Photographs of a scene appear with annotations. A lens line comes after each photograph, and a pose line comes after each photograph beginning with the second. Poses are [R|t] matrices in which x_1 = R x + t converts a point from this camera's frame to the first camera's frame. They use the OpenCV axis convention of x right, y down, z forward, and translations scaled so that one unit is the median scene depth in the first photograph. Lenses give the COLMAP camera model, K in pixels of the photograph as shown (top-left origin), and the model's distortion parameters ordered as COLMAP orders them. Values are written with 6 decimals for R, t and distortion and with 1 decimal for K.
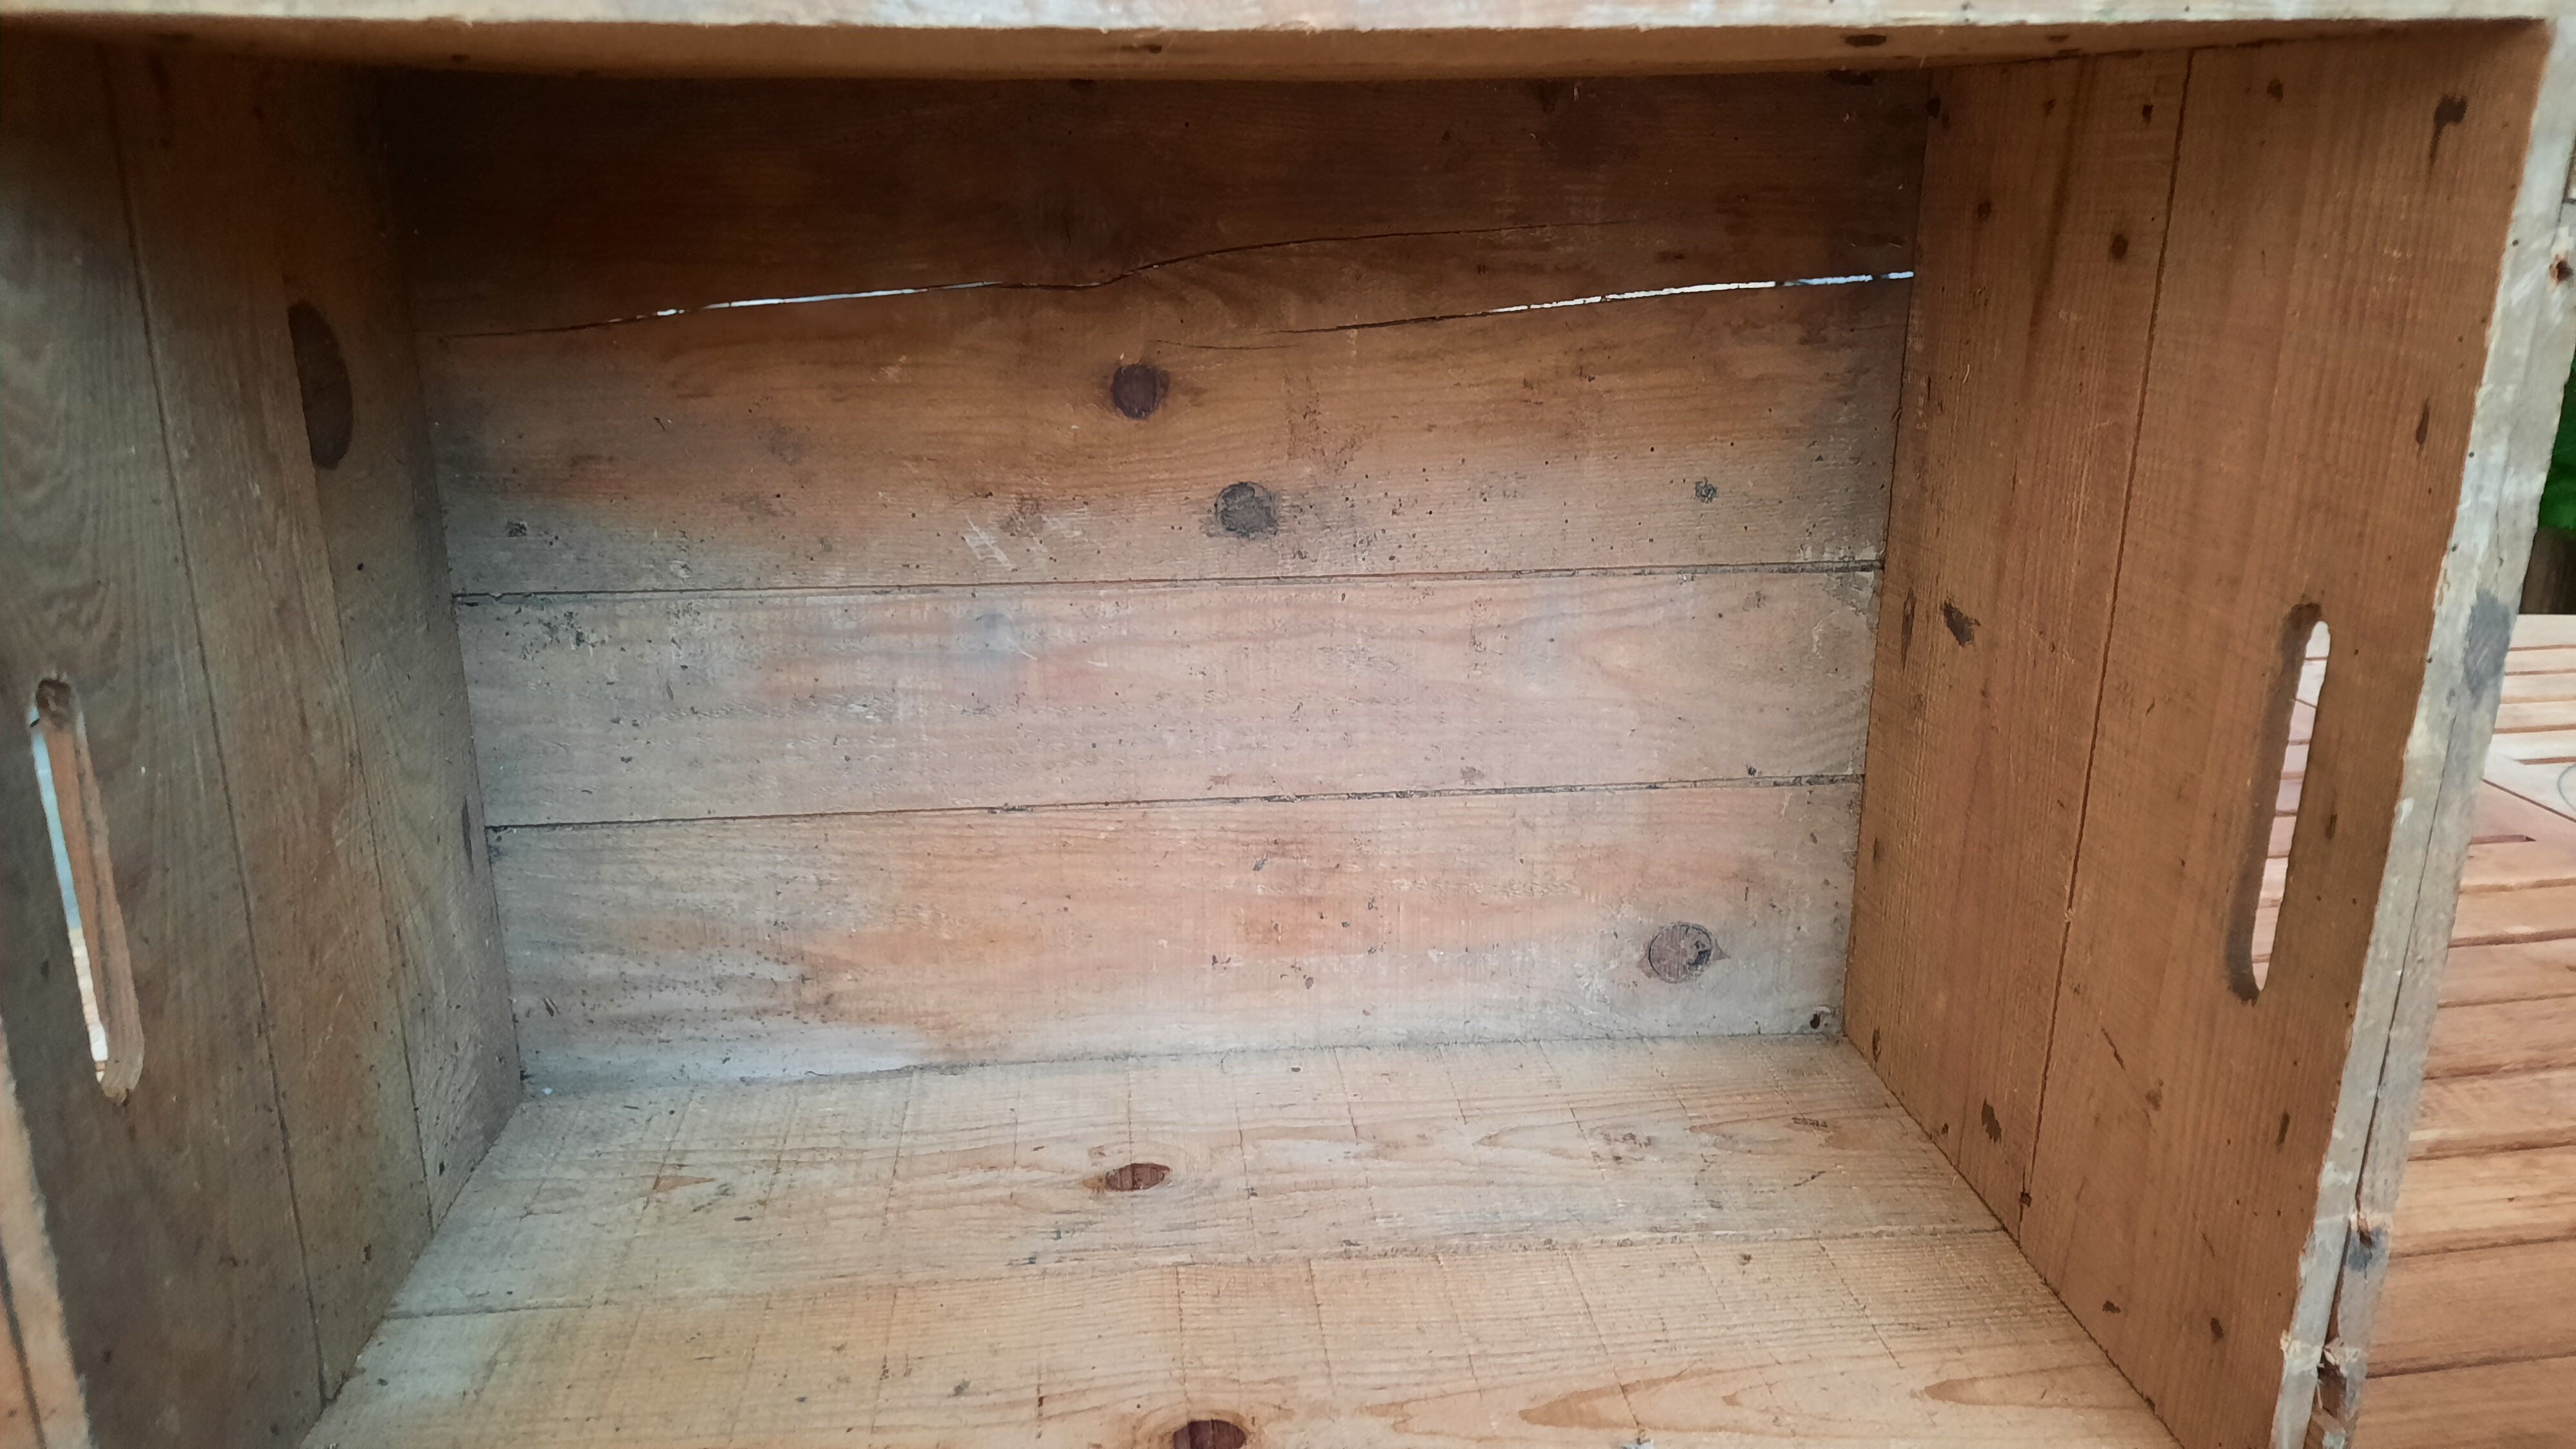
lens RADIAL K [[1969.3, 0, 1294.1], [0, 1969.3, 725.8], [0, 0, 1]] dist [0.029132, -0.049986]
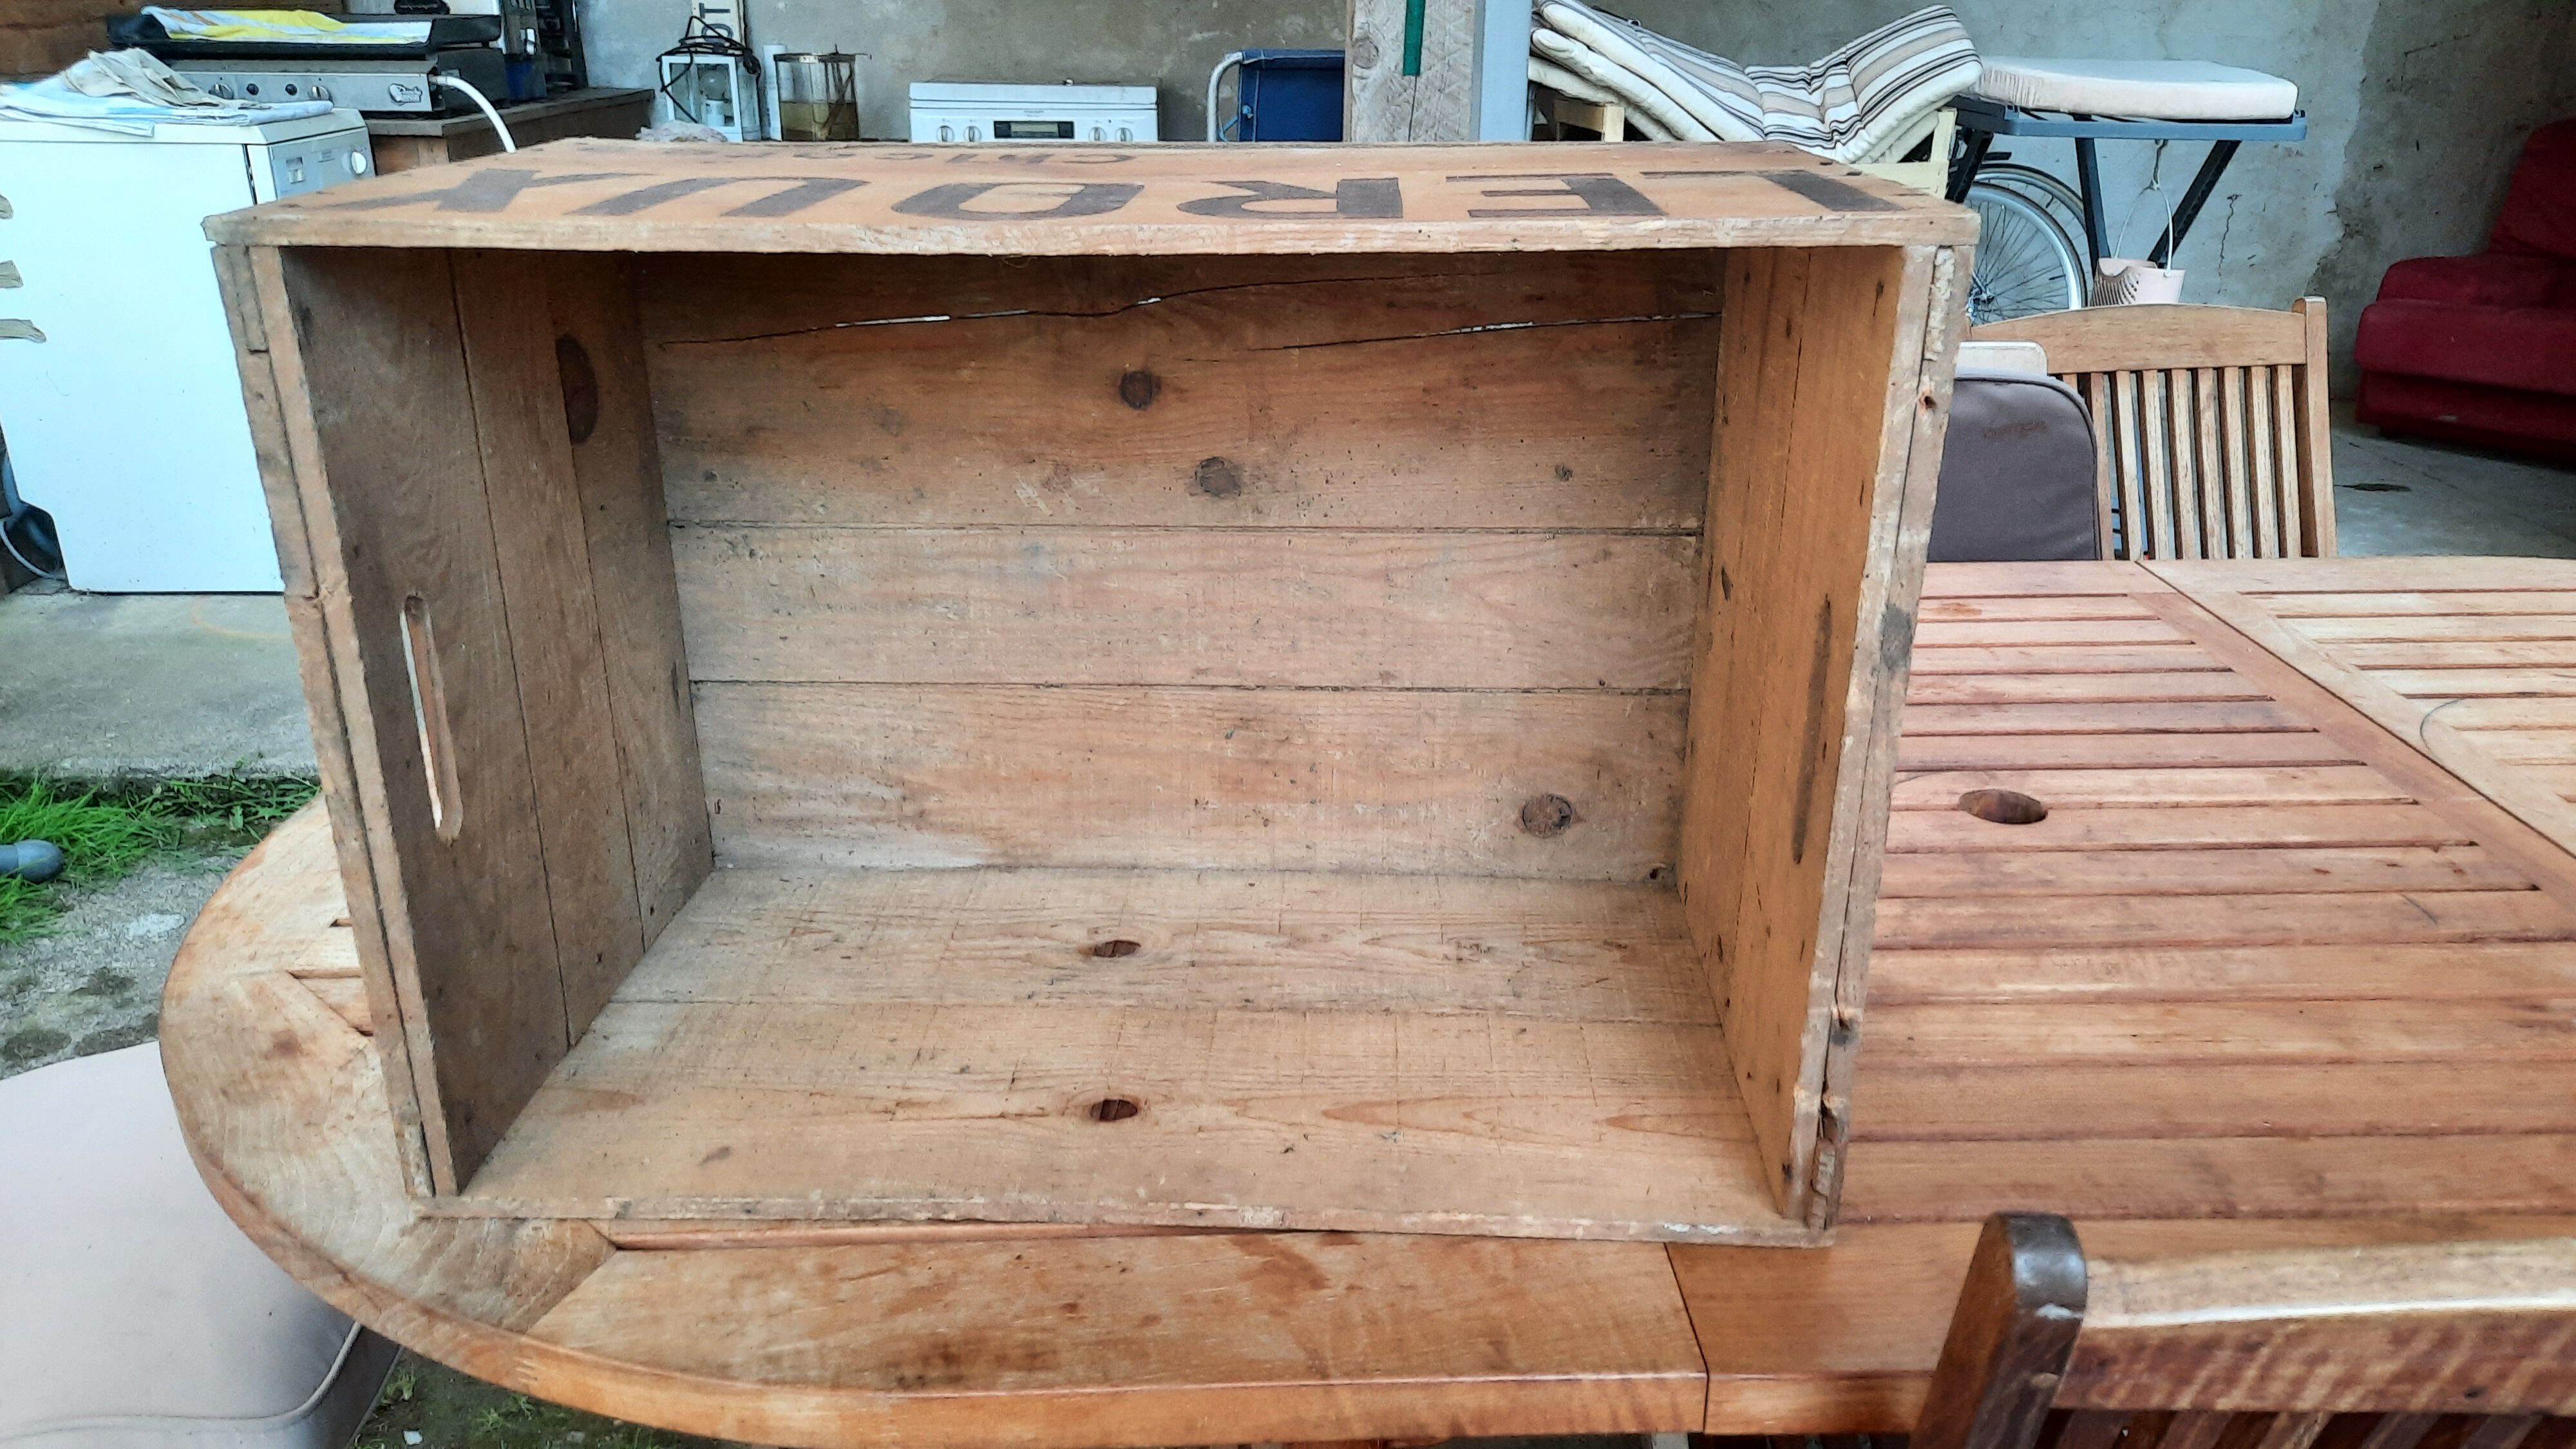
lens RADIAL K [[1969.3, 0, 1289.1], [0, 1969.3, 730.1], [0, 0, 1]] dist [0.029132, -0.049986]
pose [[0.989812, 0.051284, -0.132822, 0.227113], [-0.040729, 0.995882, 0.080998, -0.049657], [0.136429, -0.074763, 0.987825, -0.380684]]
